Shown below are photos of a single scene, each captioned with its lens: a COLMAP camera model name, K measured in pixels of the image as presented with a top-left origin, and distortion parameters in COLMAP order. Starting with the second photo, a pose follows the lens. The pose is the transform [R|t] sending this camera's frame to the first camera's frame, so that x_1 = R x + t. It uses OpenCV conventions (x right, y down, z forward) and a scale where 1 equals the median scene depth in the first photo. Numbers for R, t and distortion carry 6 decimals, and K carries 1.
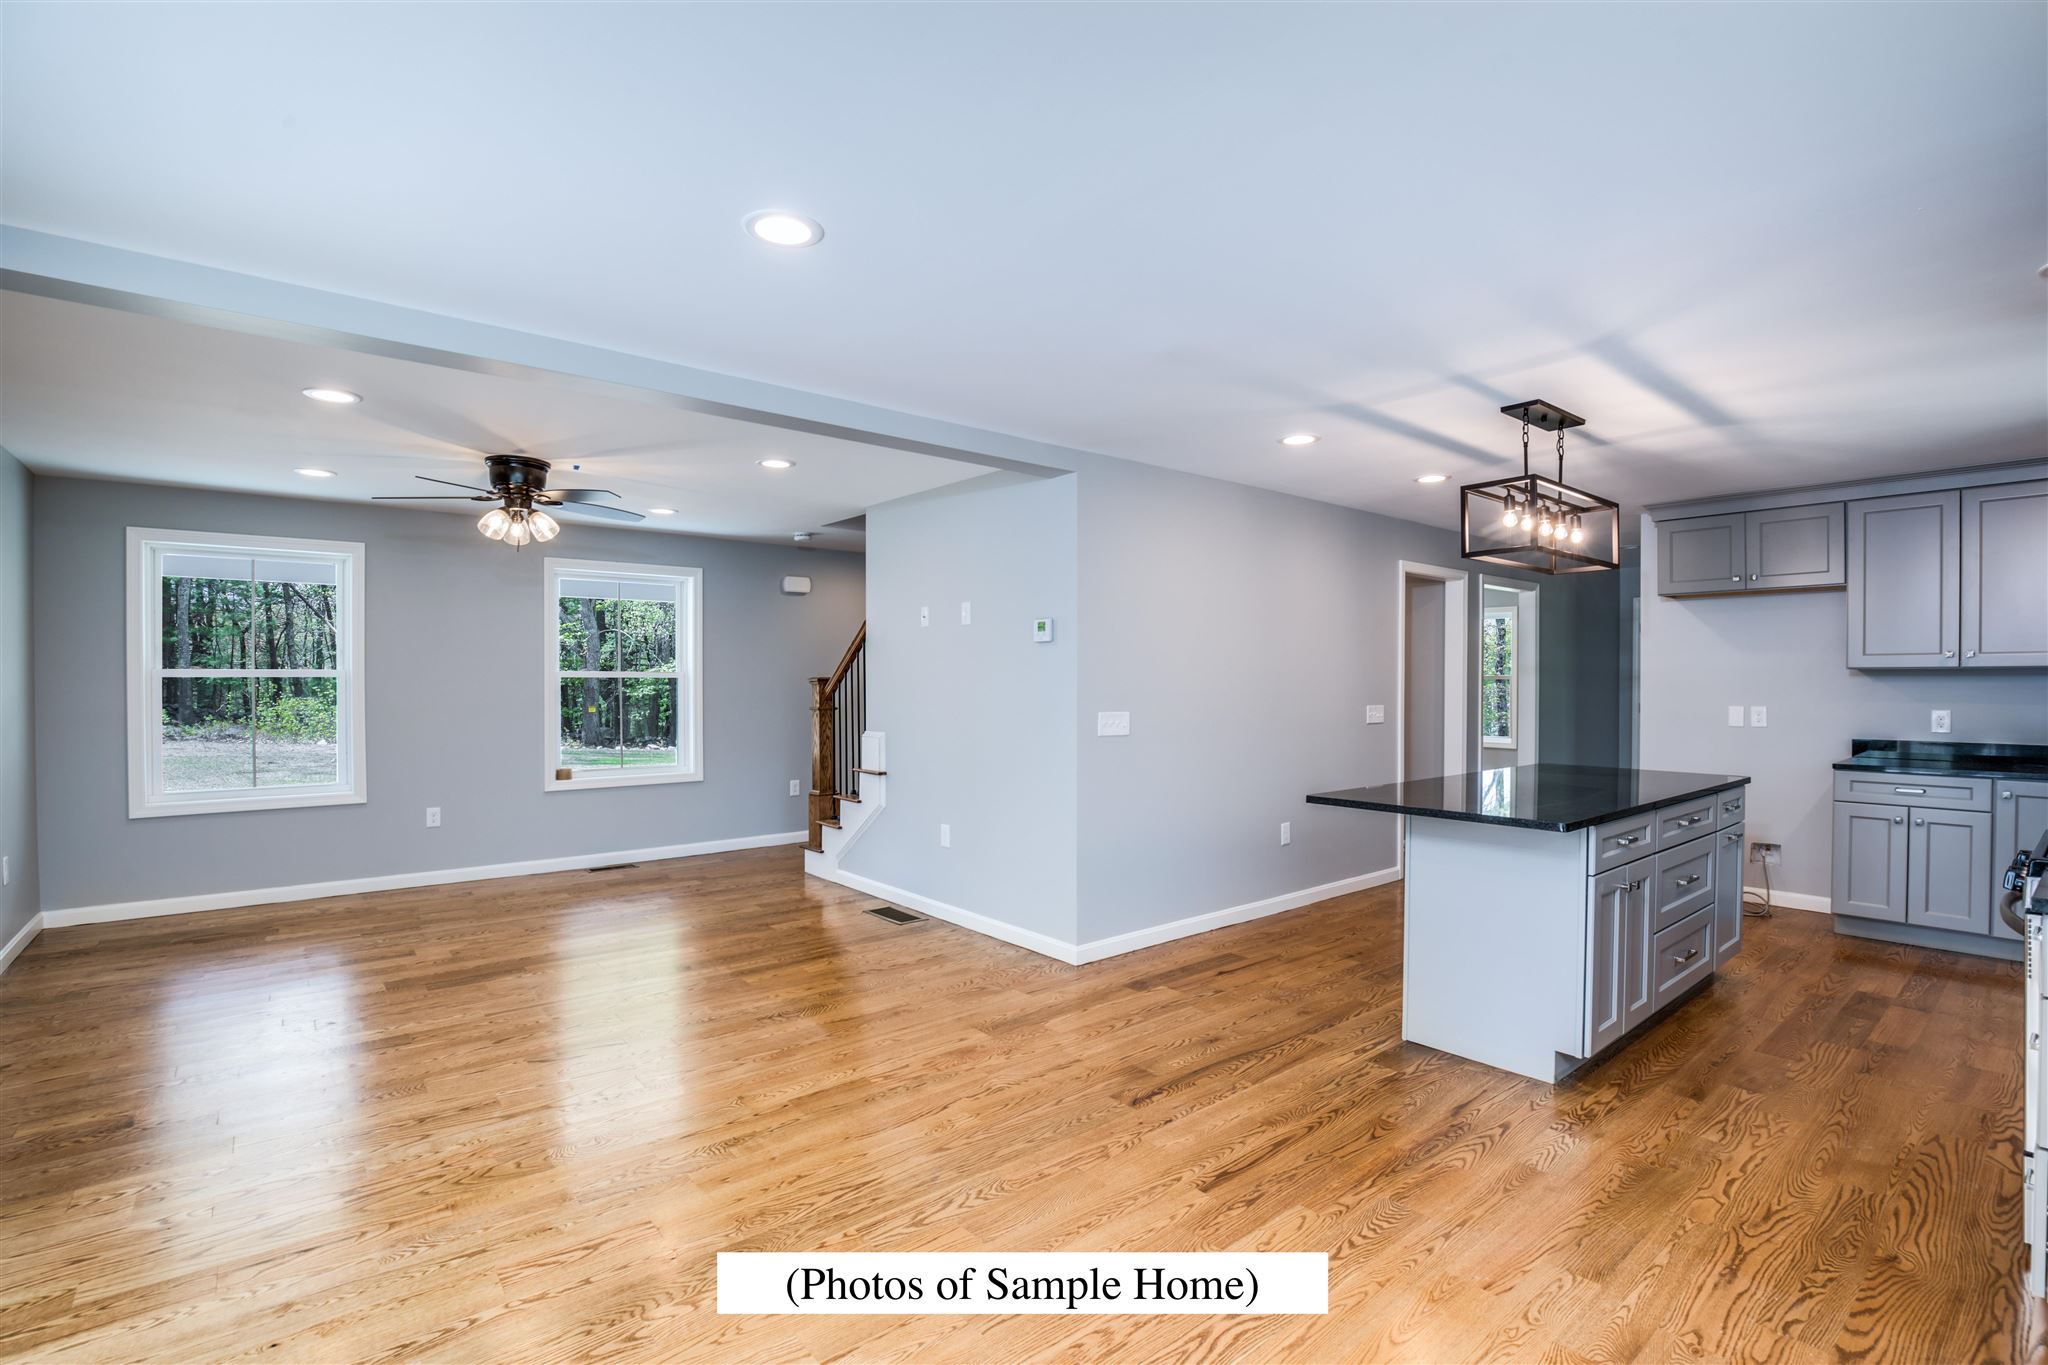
lens RADIAL K [[938.7, 0, 1036.1], [0, 938.7, 689.8], [0, 0, 1]] dist [-0.036597, 0.005796]
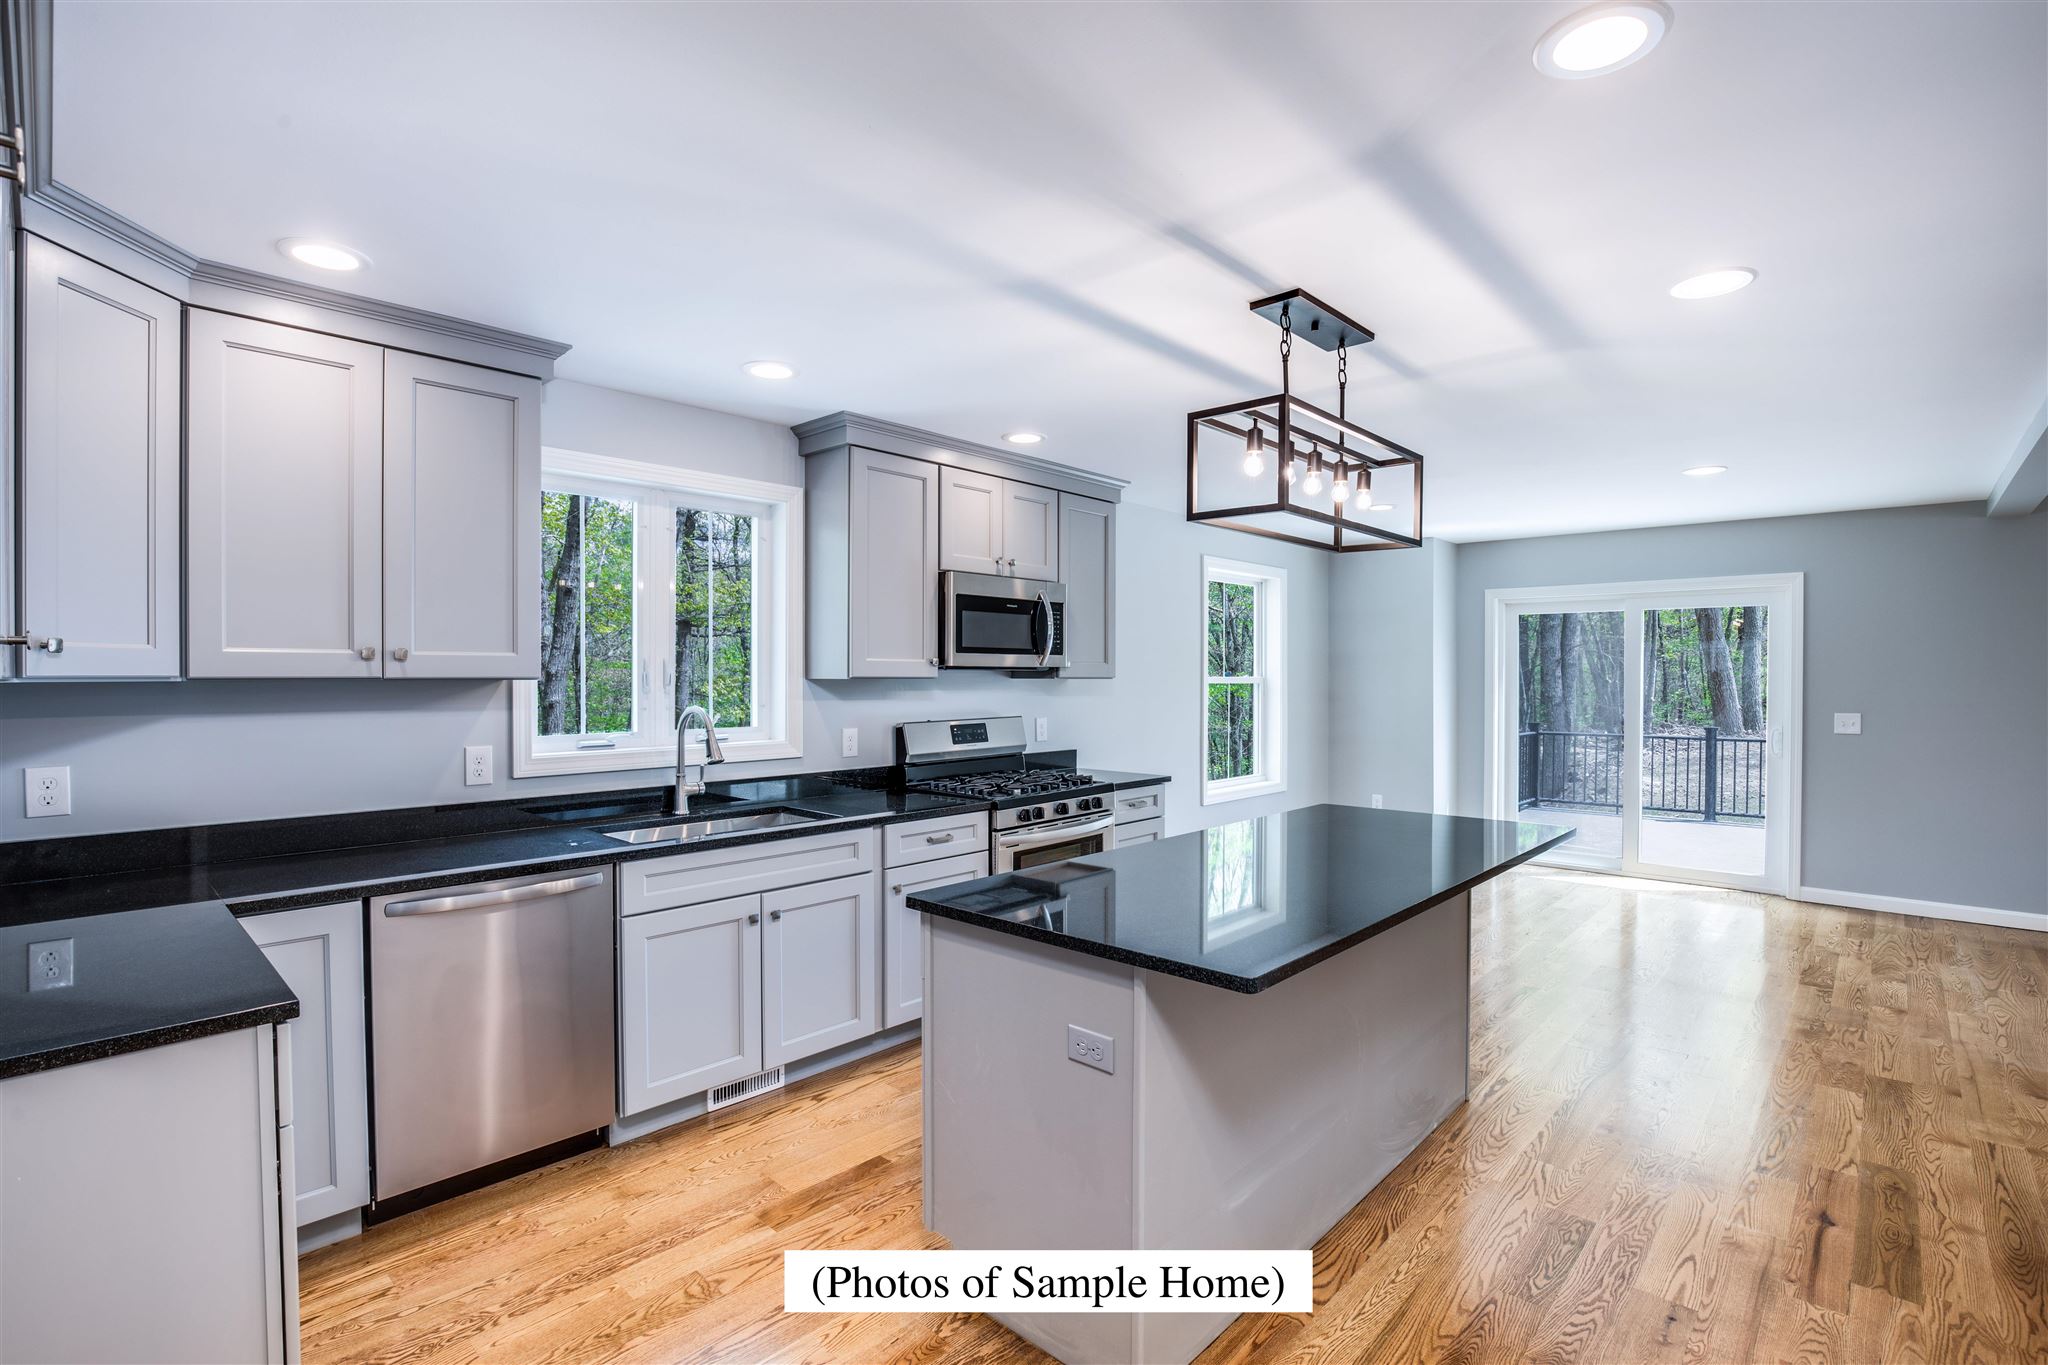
lens RADIAL K [[938.7, 0, 1036.1], [0, 938.7, 689.8], [0, 0, 1]] dist [-0.036597, 0.005796]
pose [[-0.992459, 0.000434, -0.122579, 0.933577], [-0.002399, 0.999733, 0.022964, -0.040334], [0.122556, 0.023085, -0.992193, 1.857712]]
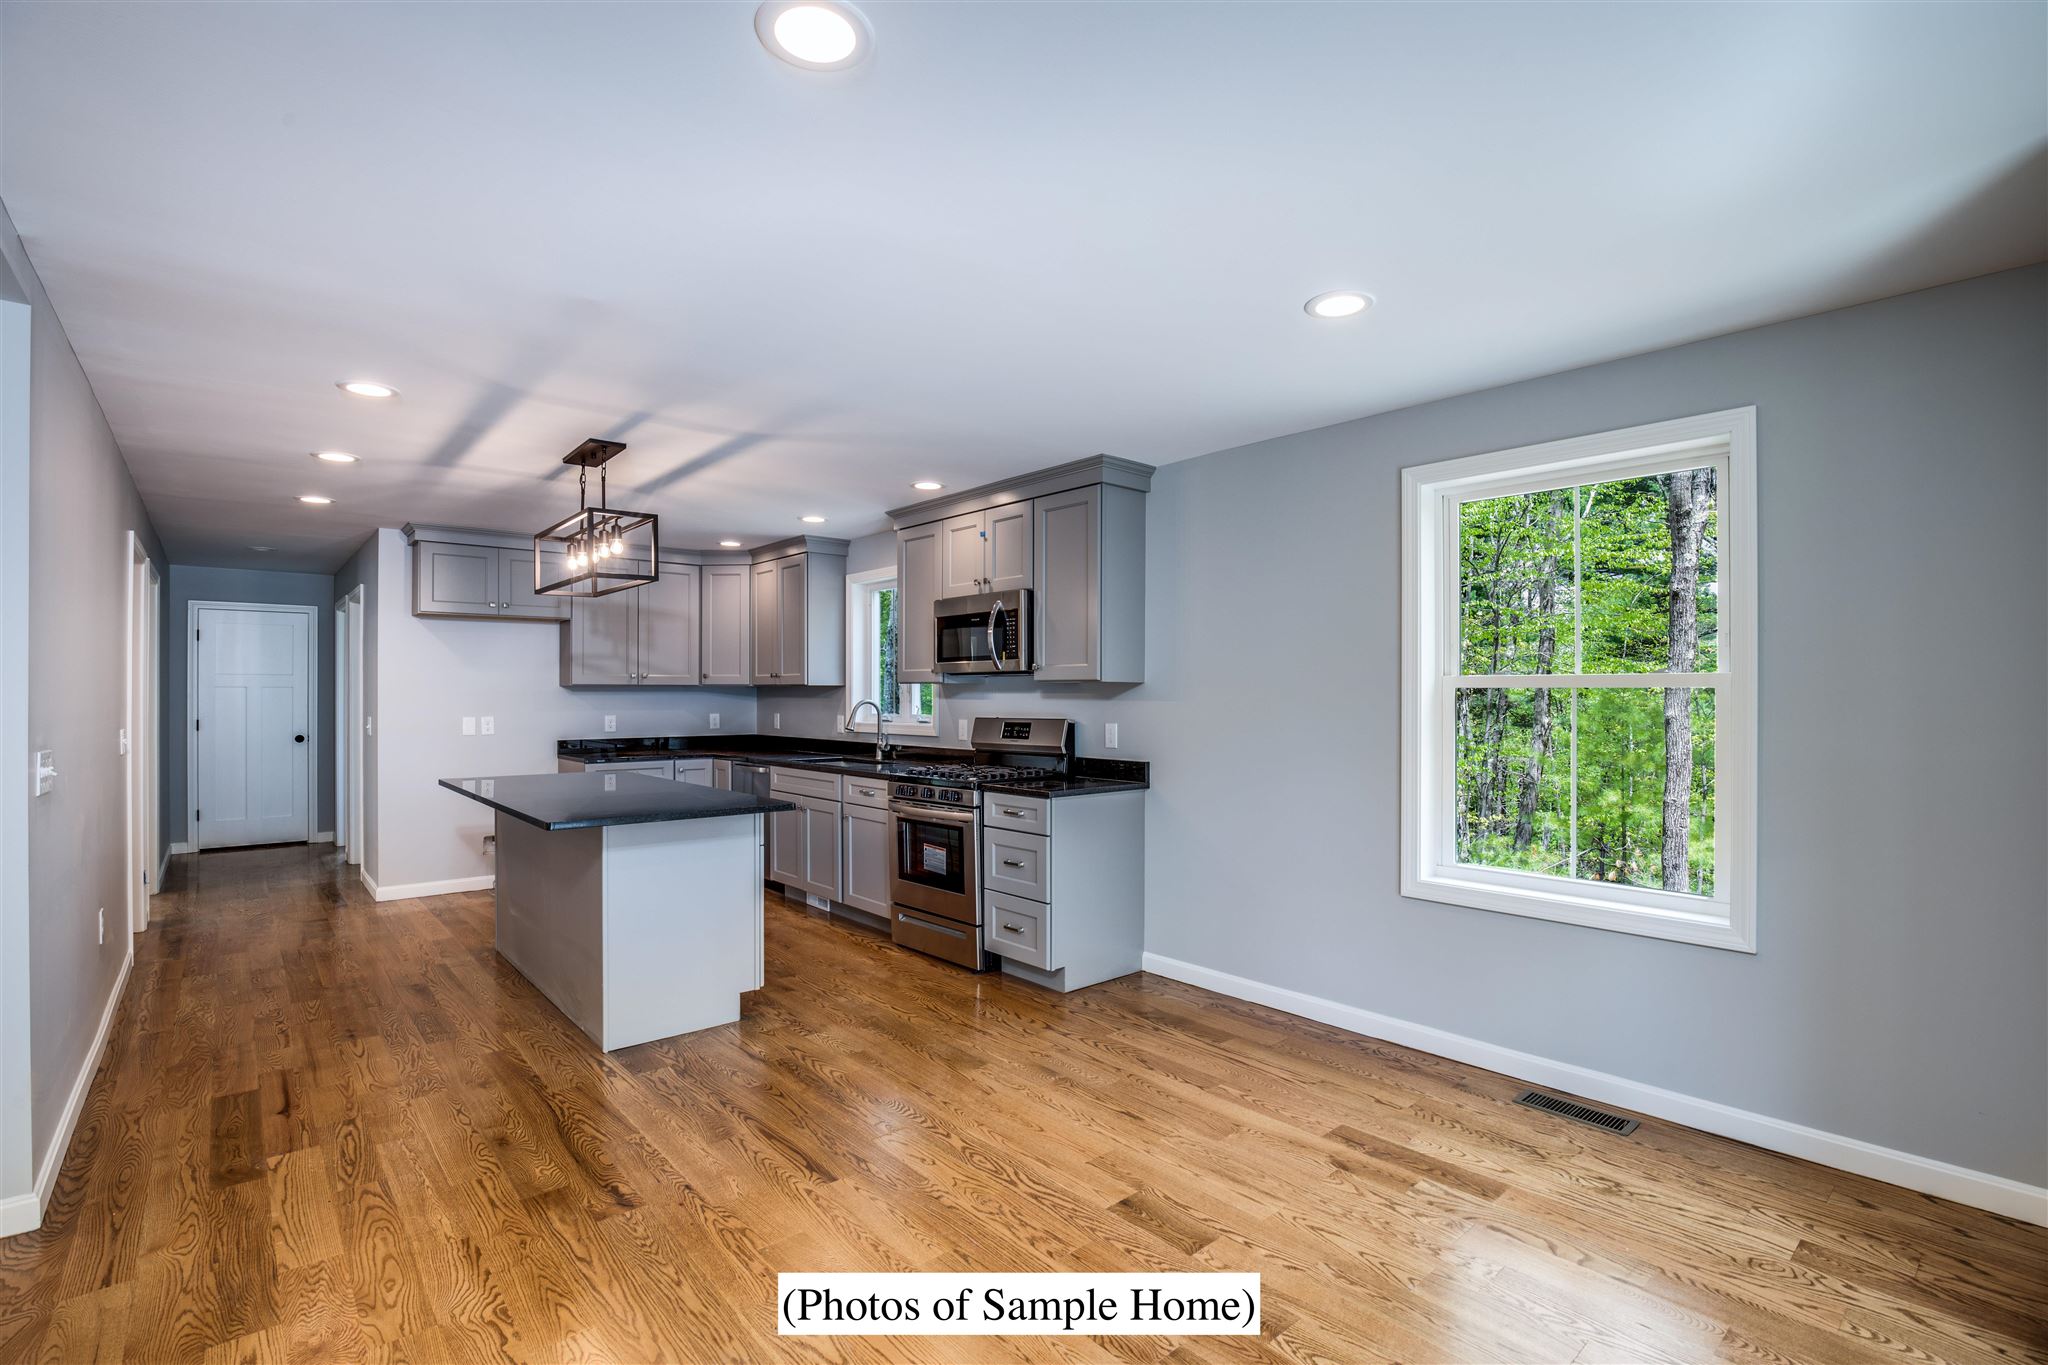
lens RADIAL K [[932.1, 0, 1037.8], [0, 932.1, 695.8], [0, 0, 1]] dist [-0.042464, 0.008097]
pose [[-0.031496, -0.001030, 0.999503, -0.620680], [0.008488, 0.999963, 0.001298, -0.006582], [-0.999468, 0.008525, -0.031486, 0.568634]]
